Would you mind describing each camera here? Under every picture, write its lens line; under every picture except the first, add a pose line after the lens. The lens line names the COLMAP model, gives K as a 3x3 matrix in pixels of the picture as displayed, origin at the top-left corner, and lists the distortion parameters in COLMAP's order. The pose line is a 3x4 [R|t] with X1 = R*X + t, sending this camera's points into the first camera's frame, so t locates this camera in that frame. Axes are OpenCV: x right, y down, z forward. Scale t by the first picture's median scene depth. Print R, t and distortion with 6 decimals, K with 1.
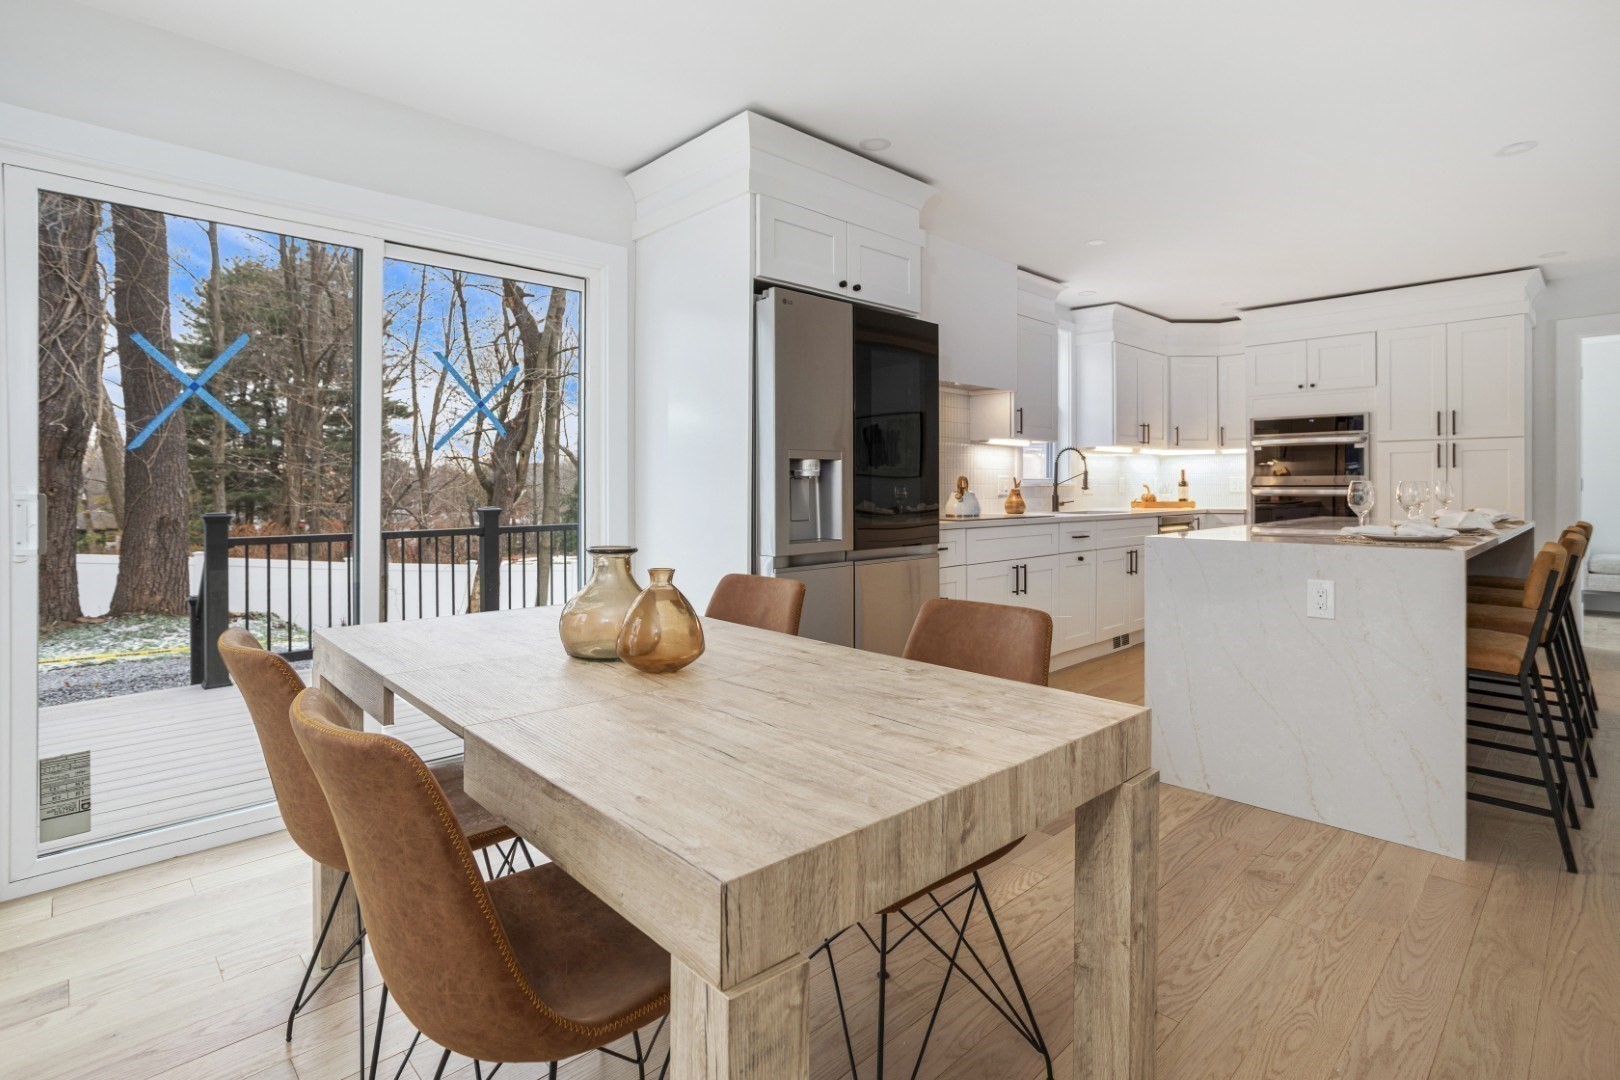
lens RADIAL K [[799.2, 0, 807.5], [0, 799.2, 497.4], [0, 0, 1]] dist [-0.045719, 0.031267]
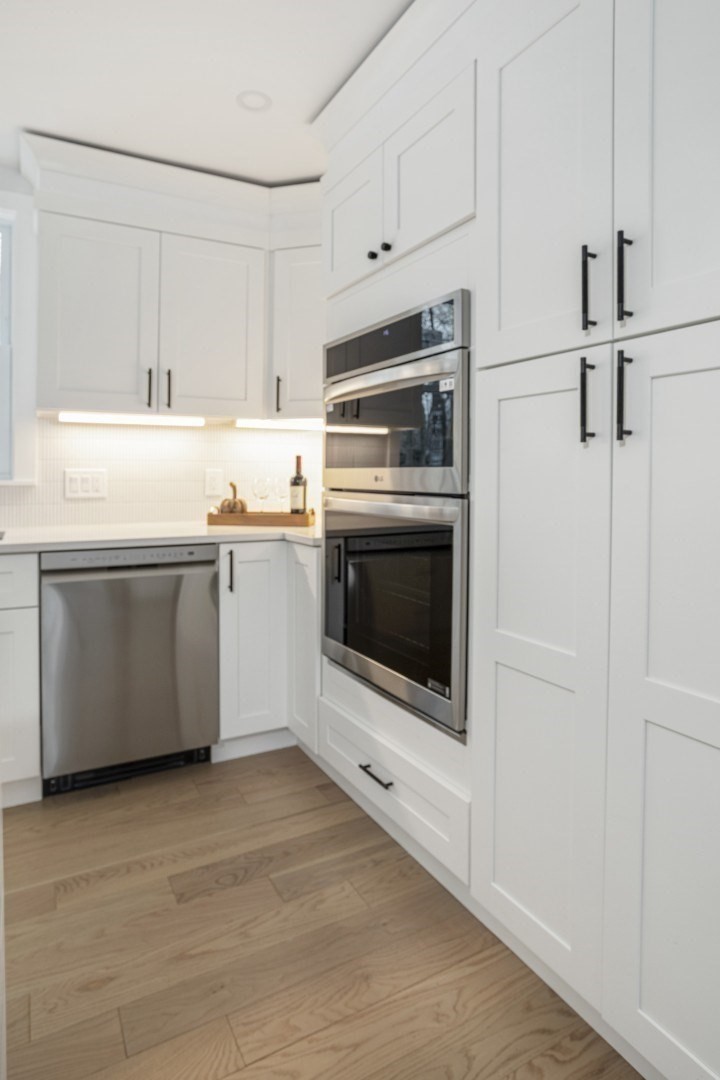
lens RADIAL K [[604.6, 0, 351.6], [0, 604.6, 476.7], [0, 0, 1]] dist [-0.048248, 0.000661]
pose [[0.961743, 0.007385, -0.273852, 0.811293], [-0.009630, 0.999930, -0.006855, -0.023132], [0.273783, 0.009230, 0.961747, 0.795379]]
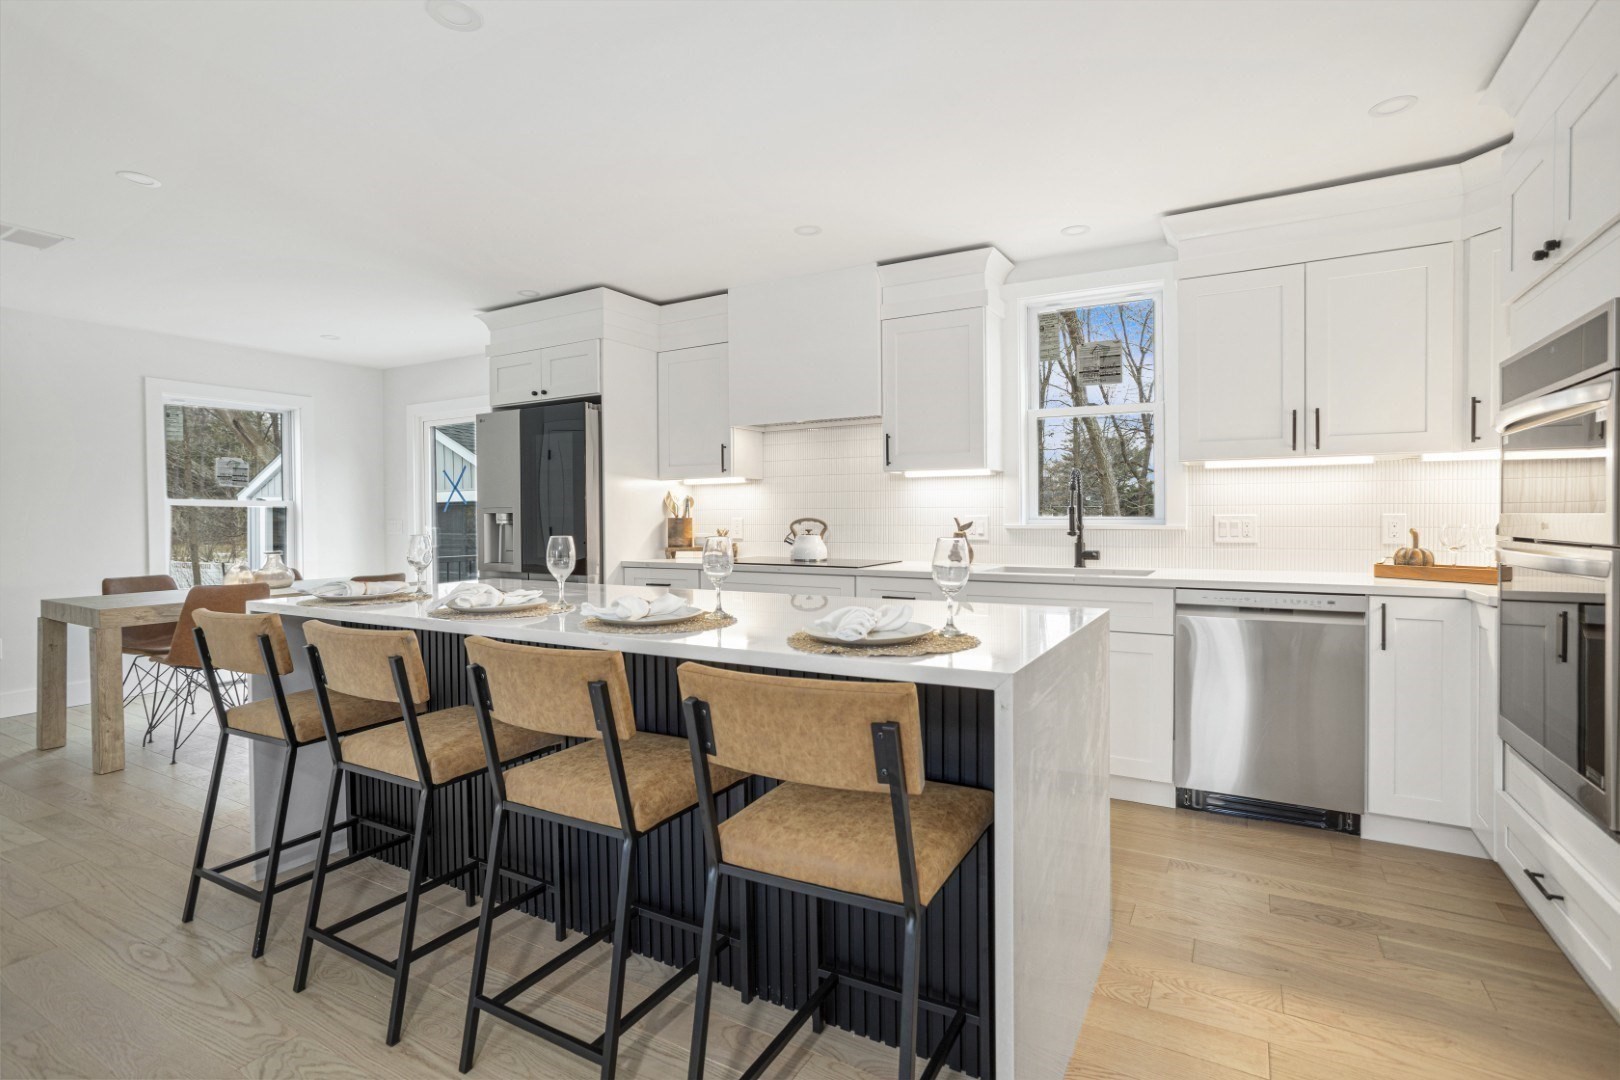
lens RADIAL K [[783.5, 0, 815.0], [0, 783.5, 514.4], [0, 0, 1]] dist [-0.044900, 0.028727]
pose [[0.276762, -0.000623, -0.960938, 0.998313], [-0.009789, 0.999946, -0.003468, -0.025270], [0.960889, 0.010366, 0.276740, 0.689990]]
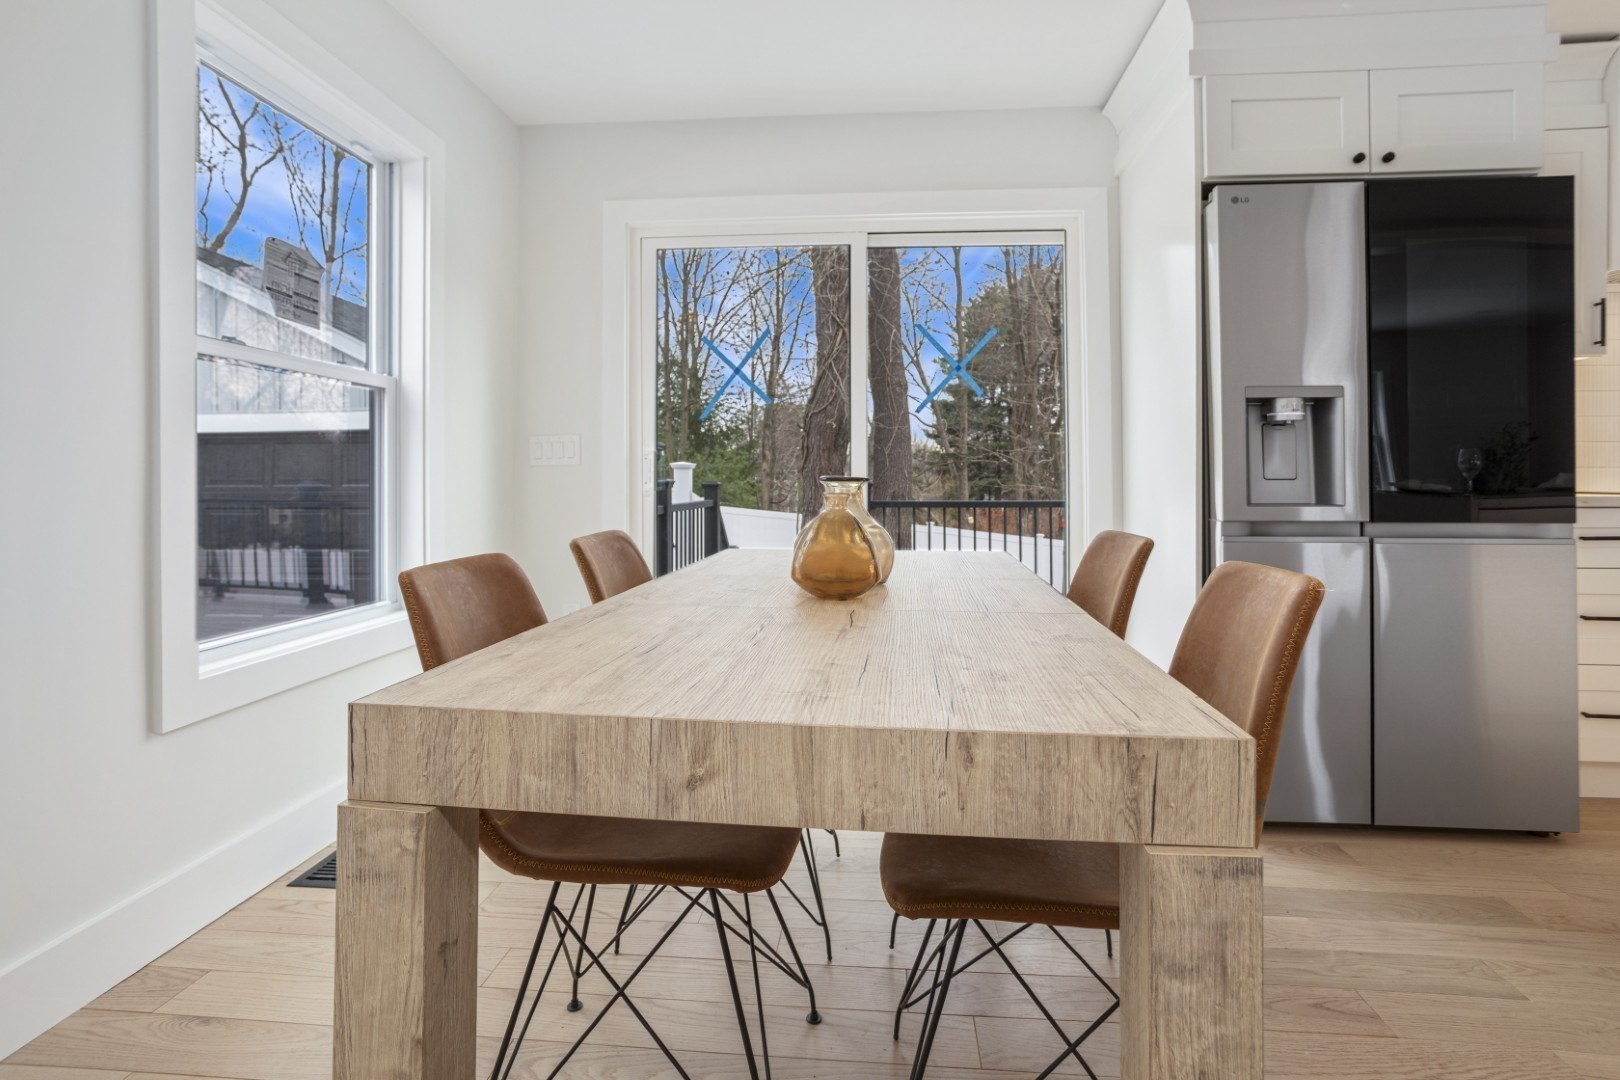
lens RADIAL K [[784.6, 0, 836.2], [0, 784.6, 478.8], [0, 0, 1]] dist [-0.041085, 0.027692]
pose [[0.664216, 0.003596, -0.747532, 0.159601], [-0.010906, 0.999929, -0.004881, 0.022578], [0.747461, 0.011394, 0.664208, 0.105970]]
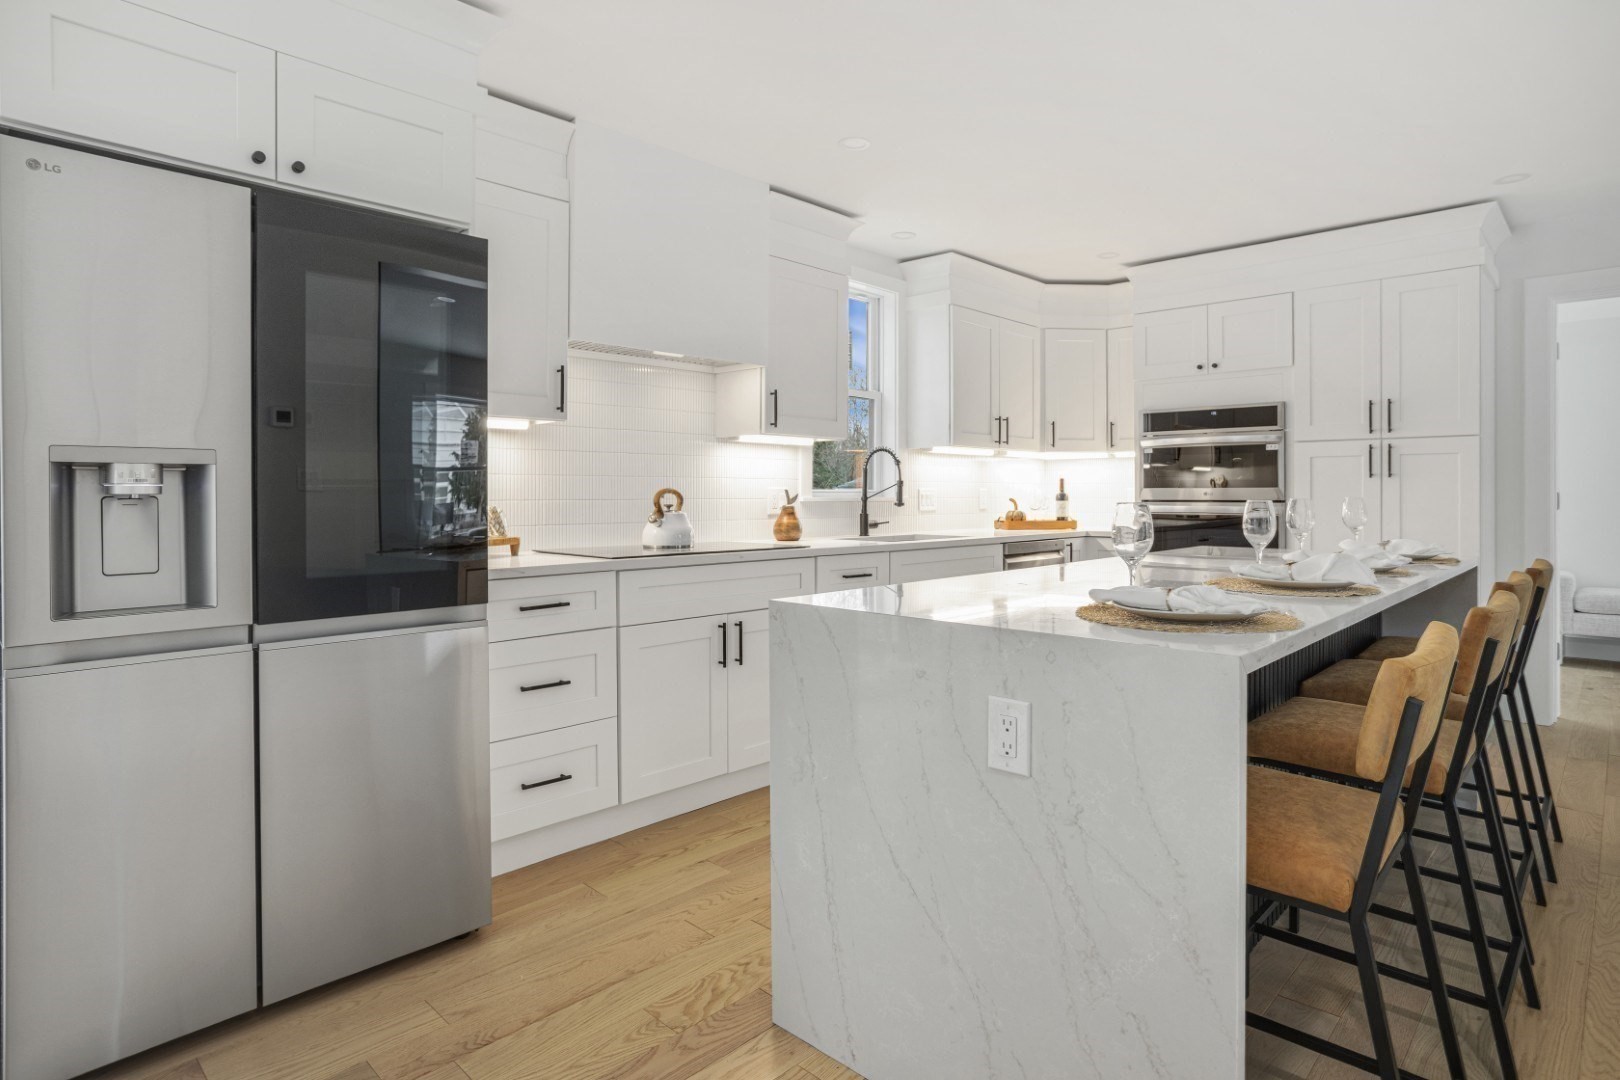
lens RADIAL K [[878.0, 0, 807.3], [0, 878.0, 503.4], [0, 0, 1]] dist [-0.055522, 0.037091]
pose [[0.999313, 0.001440, 0.037033, 0.261233], [-0.001311, 0.999993, -0.003499, -0.010496], [-0.037038, 0.003448, 0.999308, 0.228593]]
